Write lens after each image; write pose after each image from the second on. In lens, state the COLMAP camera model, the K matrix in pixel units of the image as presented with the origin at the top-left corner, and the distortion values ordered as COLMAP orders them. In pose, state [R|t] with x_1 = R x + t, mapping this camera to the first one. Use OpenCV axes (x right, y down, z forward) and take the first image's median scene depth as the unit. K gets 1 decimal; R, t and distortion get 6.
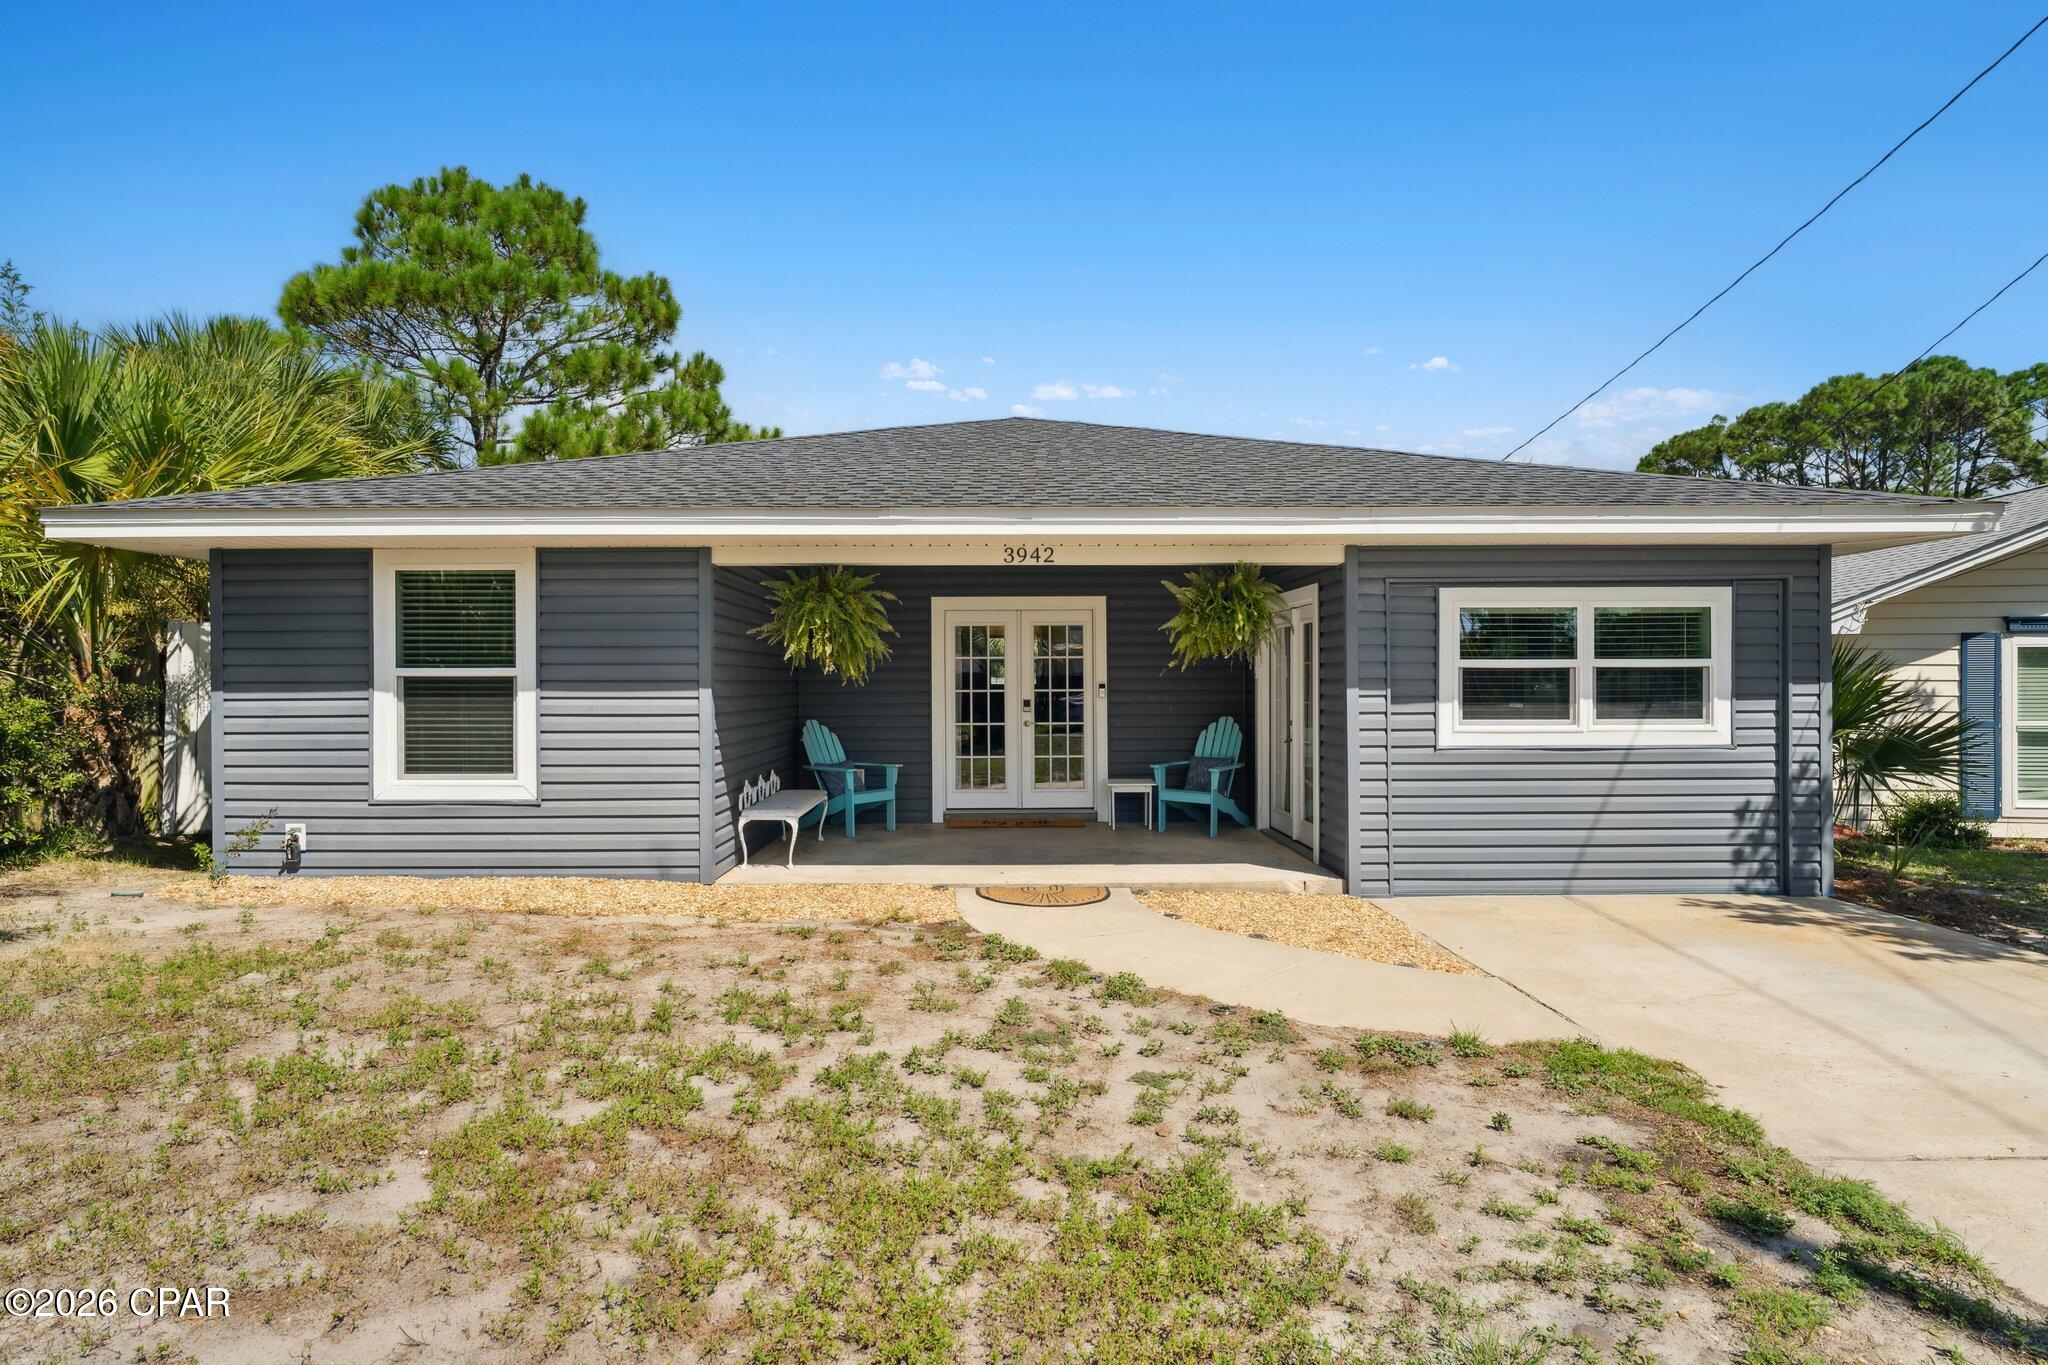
lens RADIAL K [[1112.3, 0, 1024.0], [0, 1112.3, 682.5], [0, 0, 1]] dist [-0.001594, 0.000357]
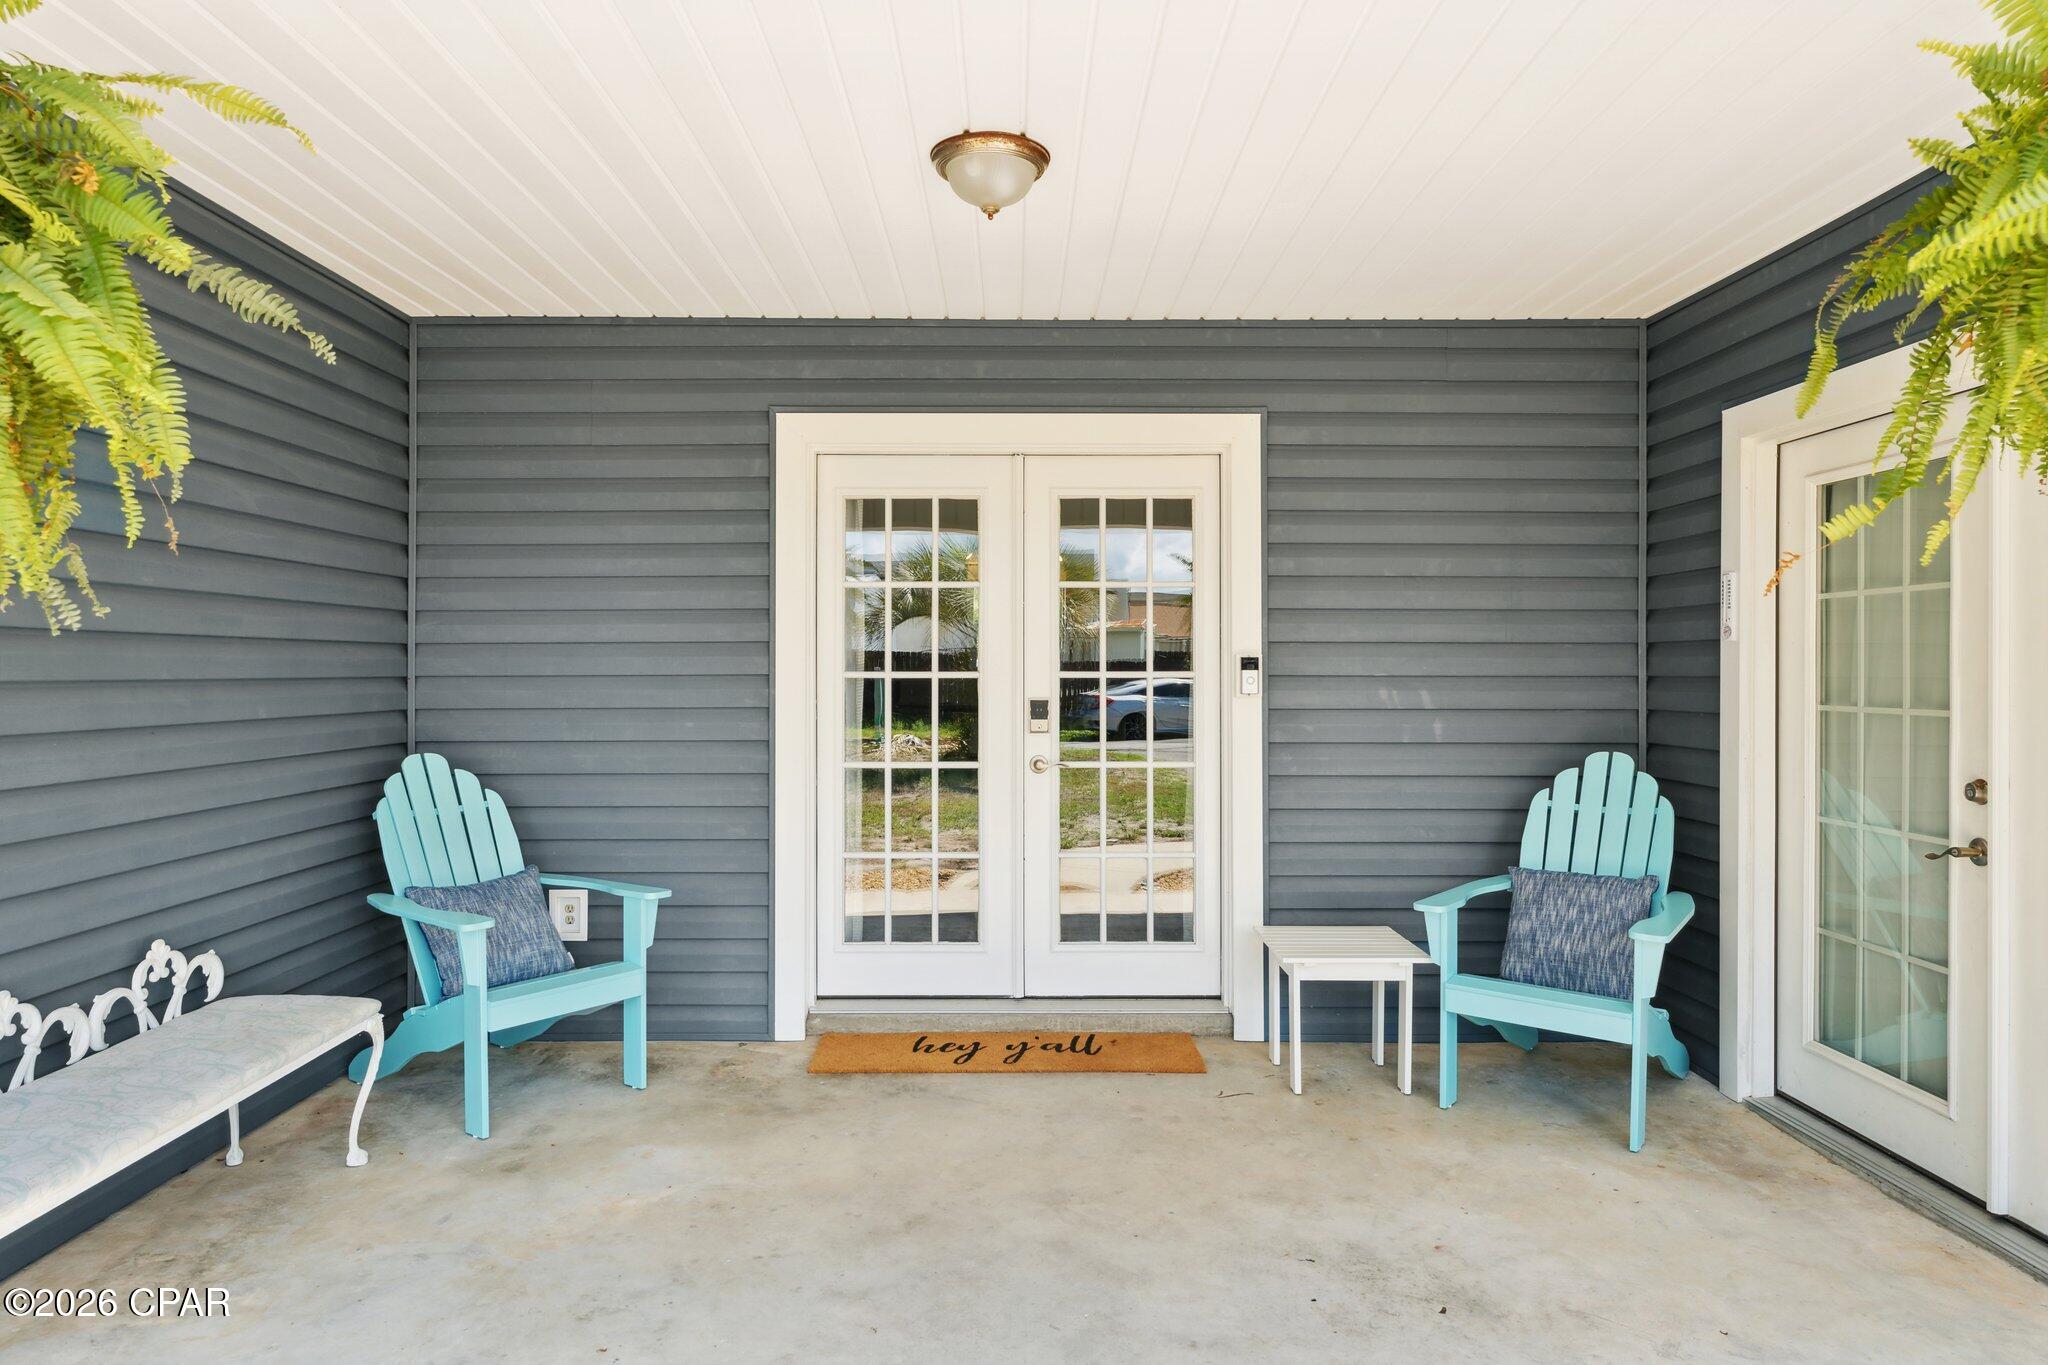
lens RADIAL K [[1240.3, 0, 1024.0], [0, 1240.3, 682.5], [0, 0, 1]] dist [0.001044, 0.000182]
pose [[0.999896, 0.006084, -0.013046, 0.004052], [-0.005919, 0.999902, 0.012699, 0.006543], [0.013122, -0.012621, 0.999834, 0.825477]]
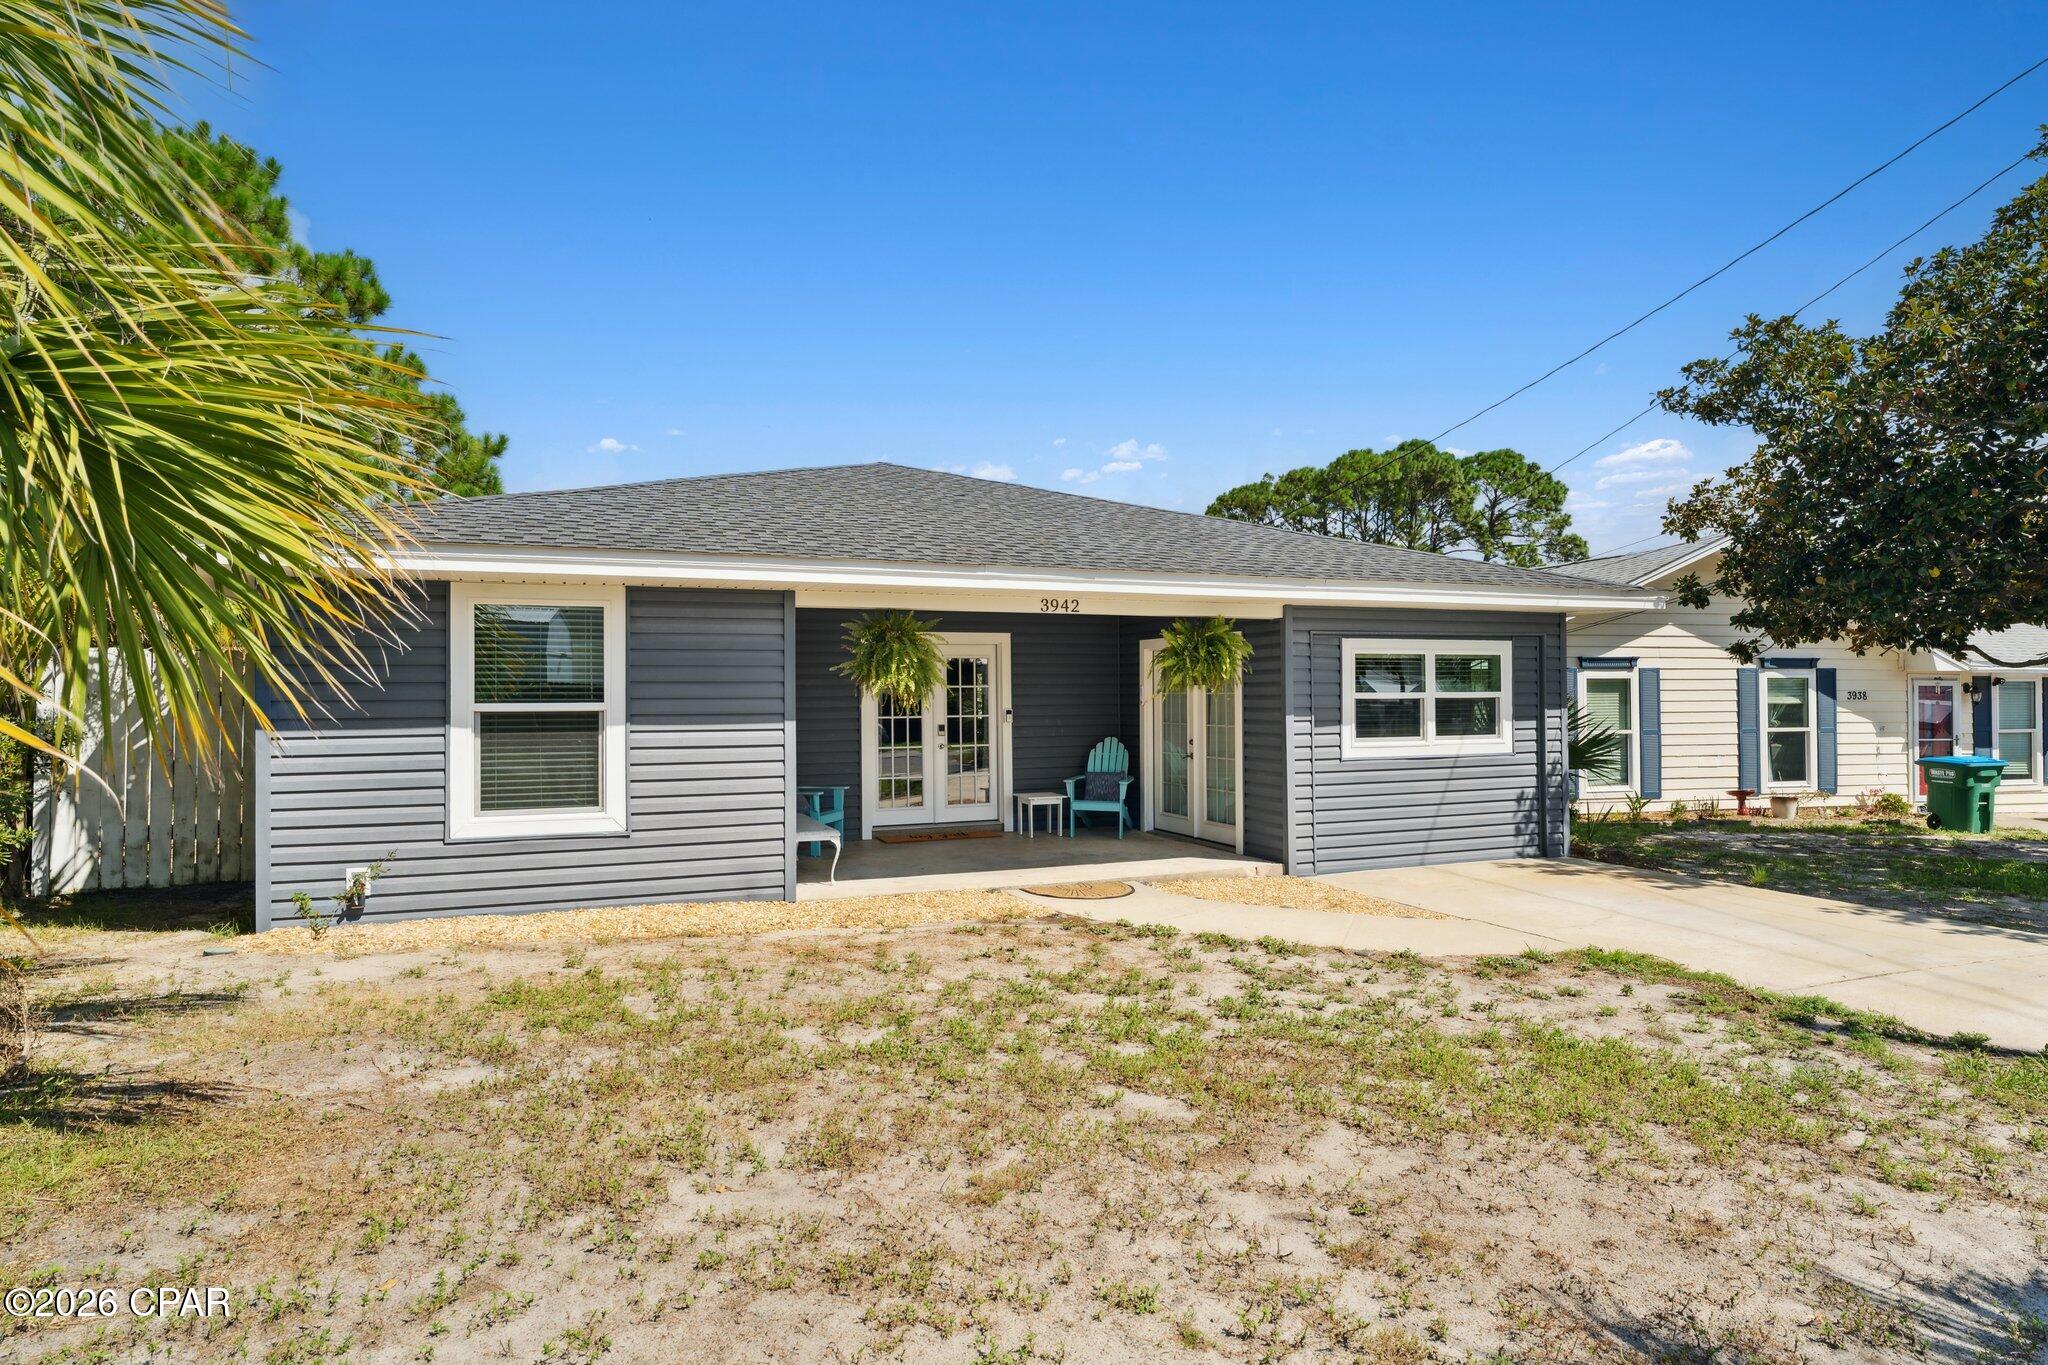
lens RADIAL K [[1112.3, 0, 1024.0], [0, 1112.3, 682.5], [0, 0, 1]] dist [-0.001594, 0.000357]
pose [[0.931001, 0.001779, 0.365012, -0.454365], [0.003386, 0.999903, -0.013510, -0.015974], [-0.365000, 0.013813, 0.930905, -0.088809]]
